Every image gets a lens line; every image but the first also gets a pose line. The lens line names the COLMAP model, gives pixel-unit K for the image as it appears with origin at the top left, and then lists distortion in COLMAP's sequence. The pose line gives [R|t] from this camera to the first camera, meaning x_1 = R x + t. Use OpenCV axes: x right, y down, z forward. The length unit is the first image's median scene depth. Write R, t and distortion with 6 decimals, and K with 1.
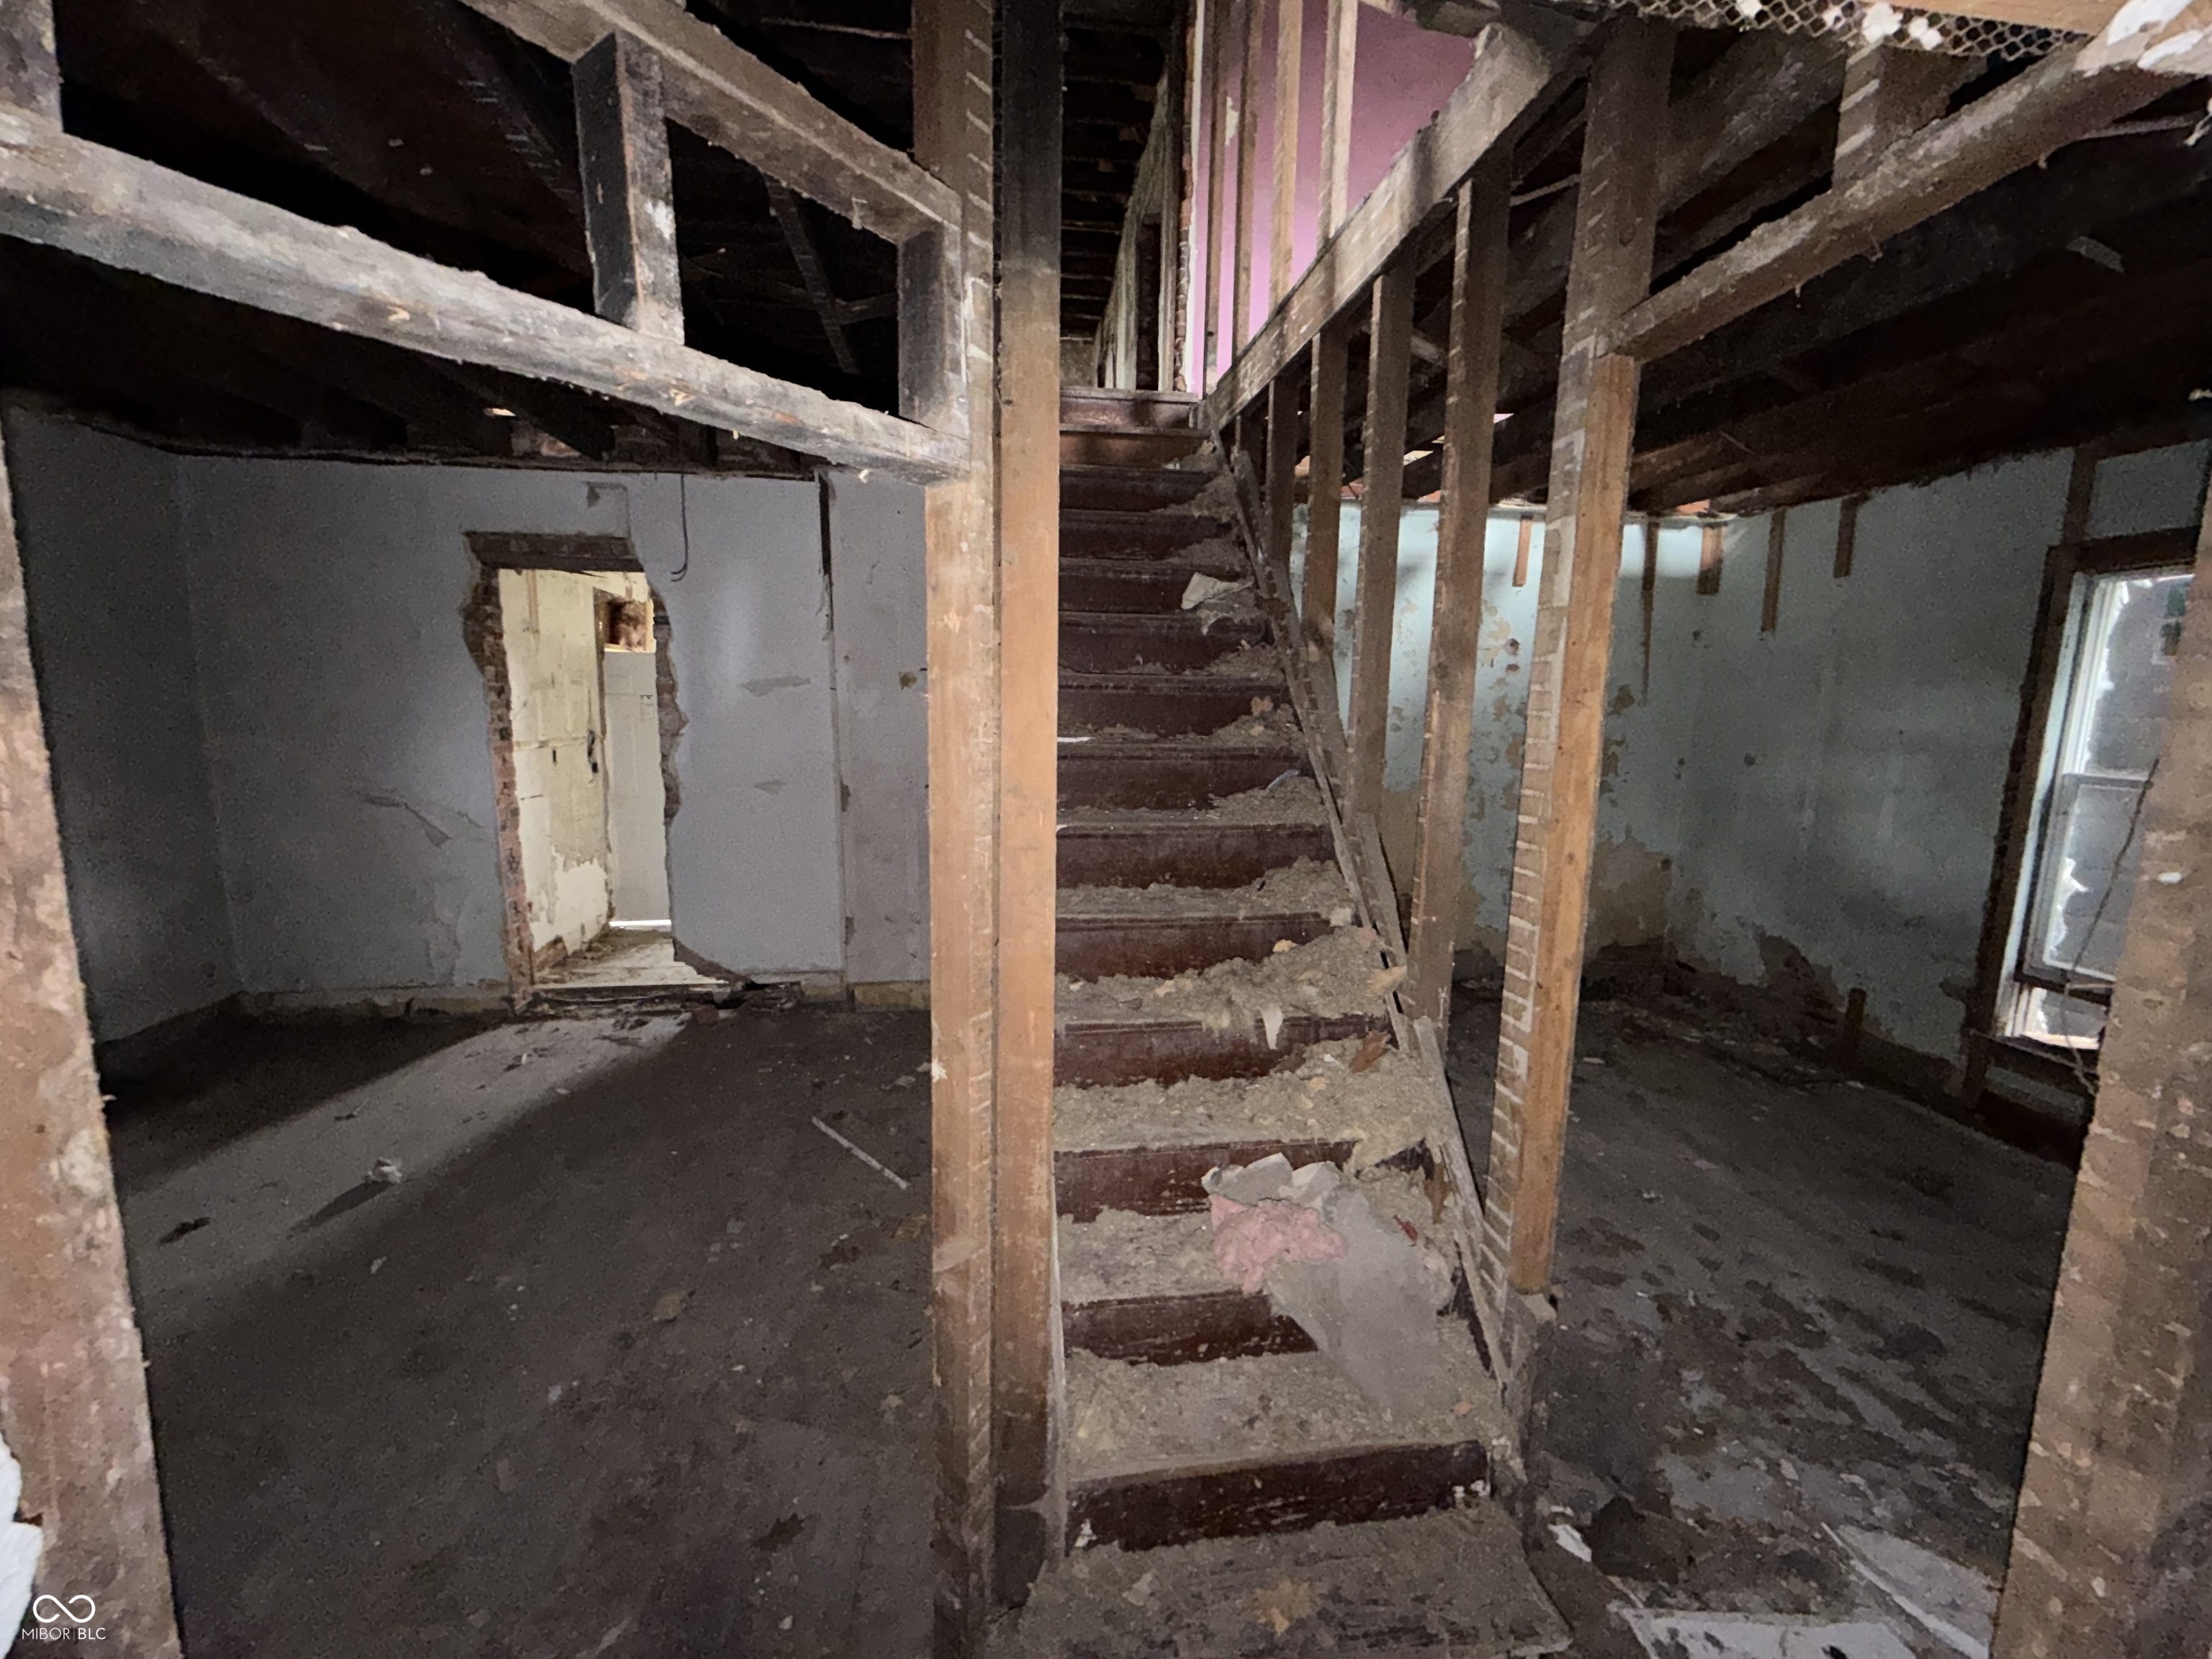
lens RADIAL K [[881.9, 0, 1102.3], [0, 881.9, 828.2], [0, 0, 1]] dist [0.001317, 0.000067]
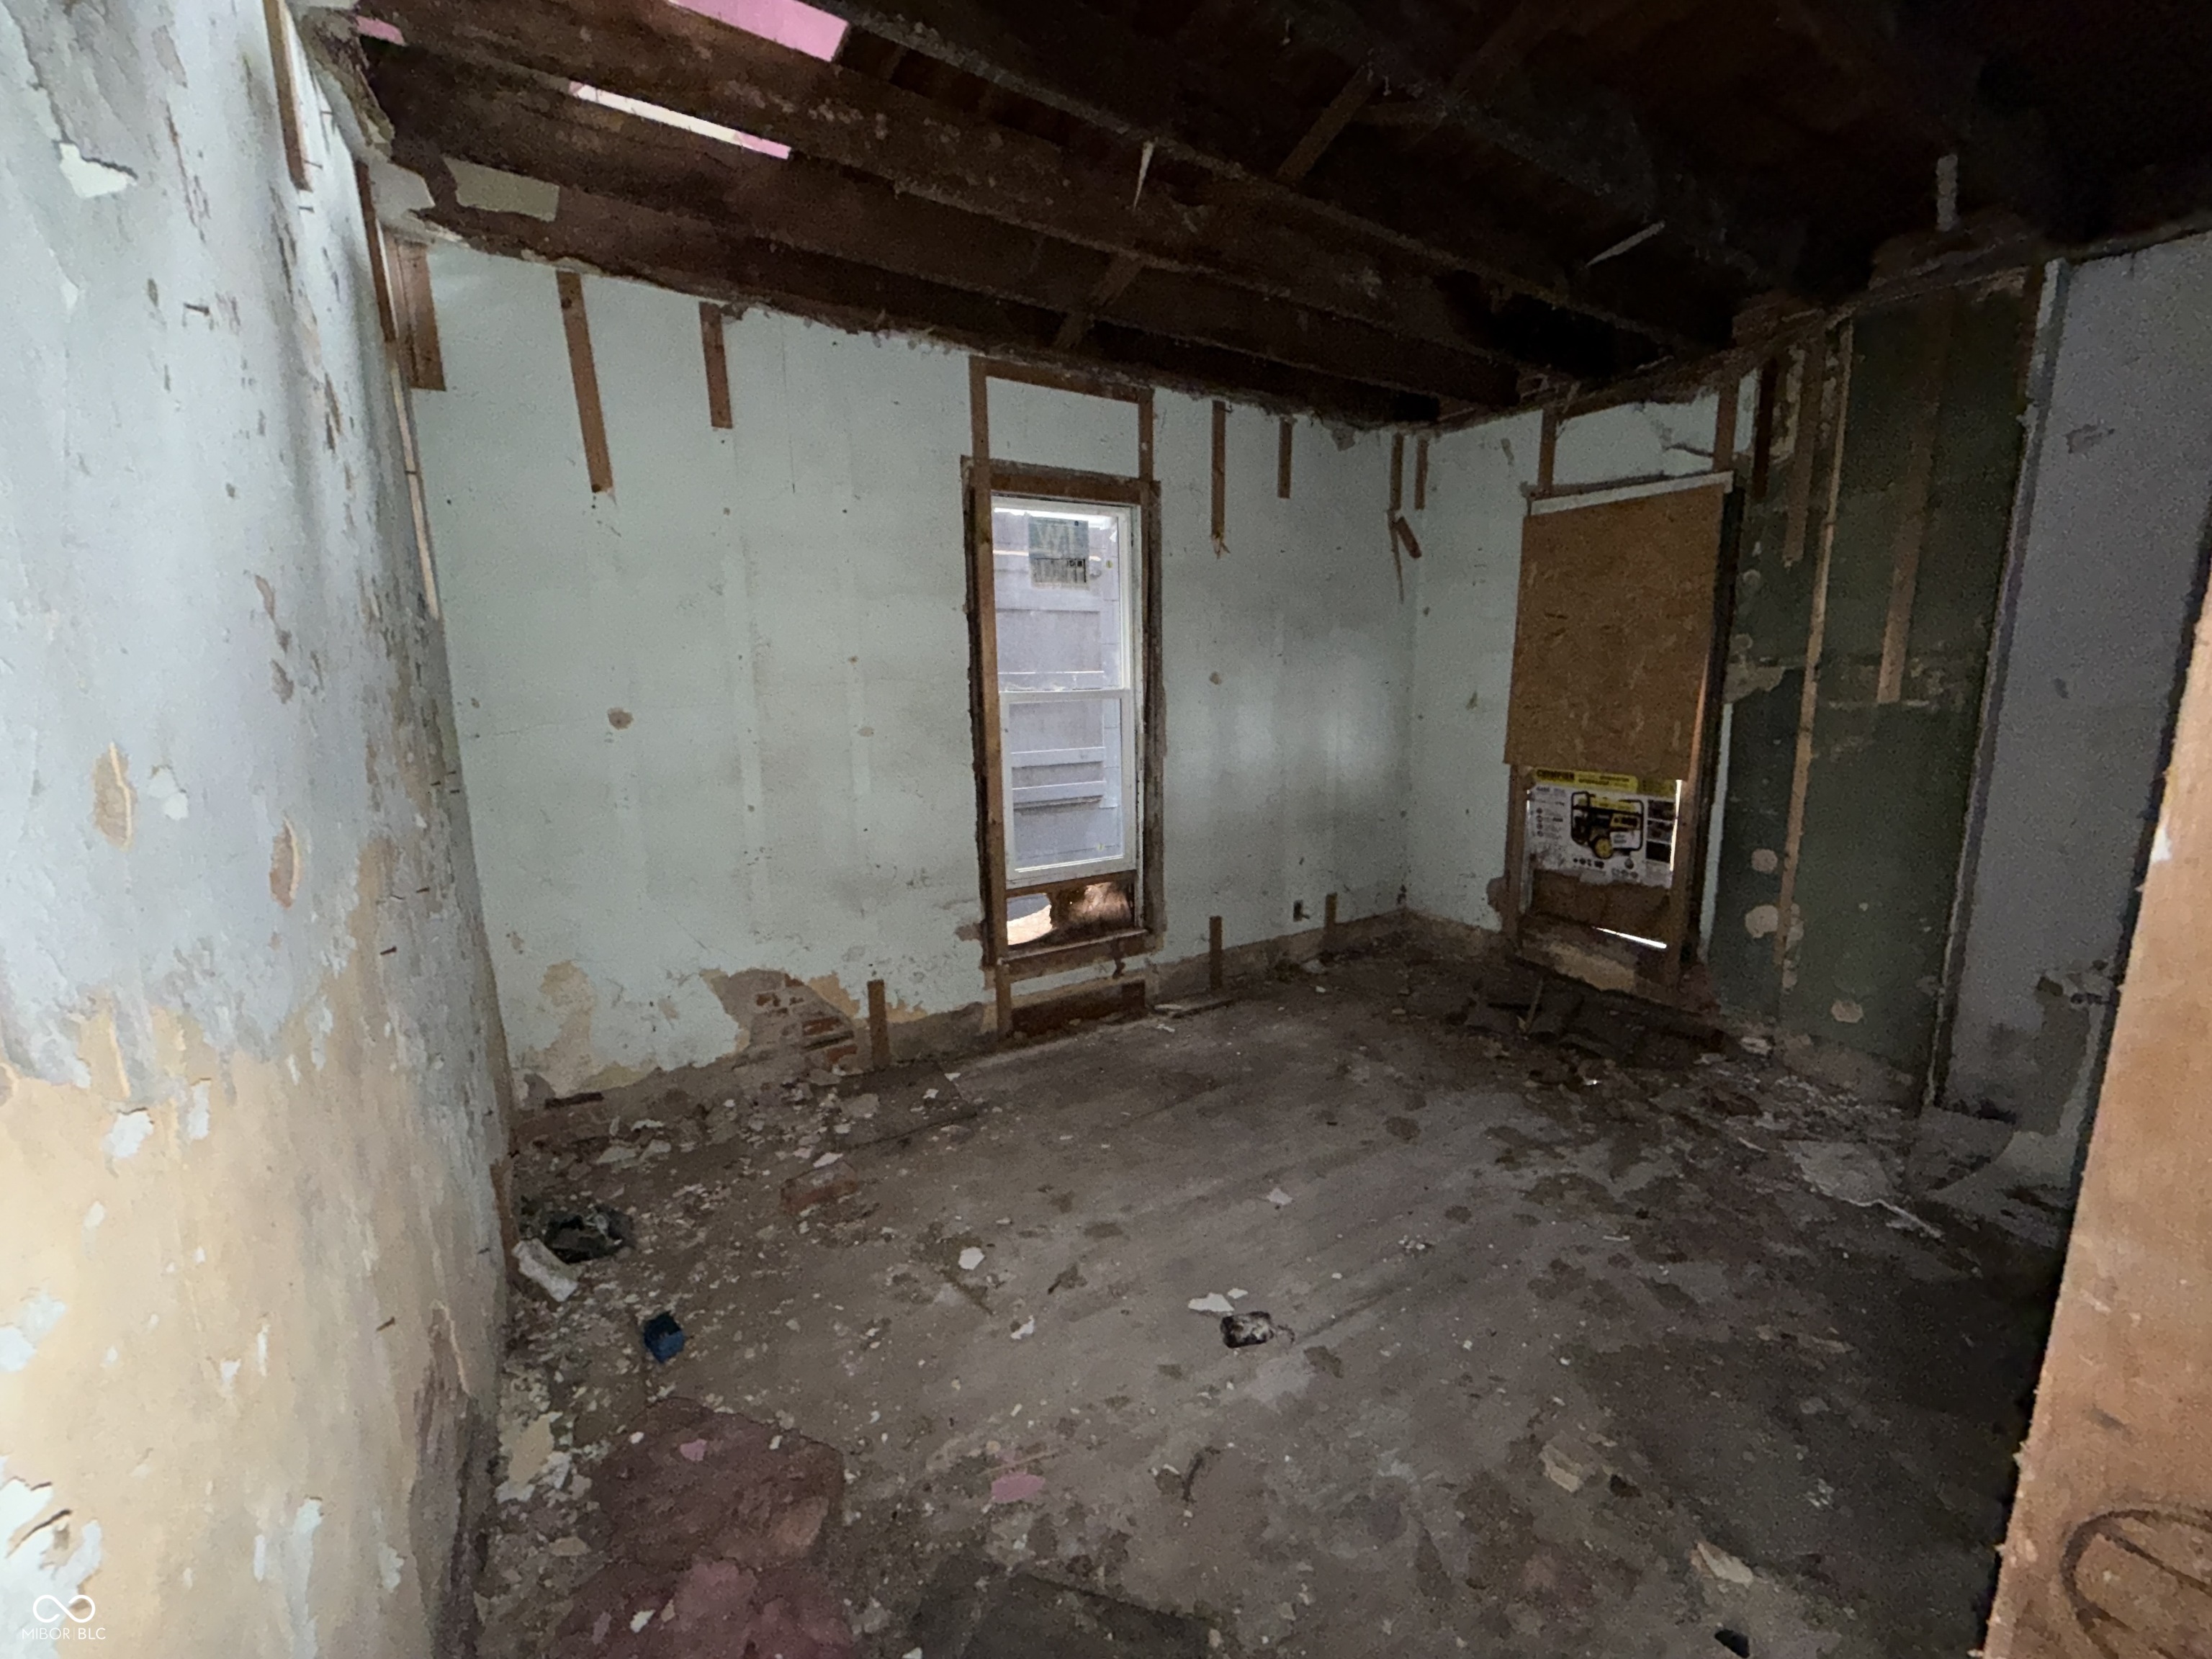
lens RADIAL K [[881.9, 0, 1102.3], [0, 881.9, 828.2], [0, 0, 1]] dist [0.001317, 0.000067]
pose [[-0.408823, -0.179794, 0.894728, 0.071257], [0.133872, 0.957981, 0.253674, -0.127234], [-0.902741, 0.223486, -0.367576, 1.060739]]
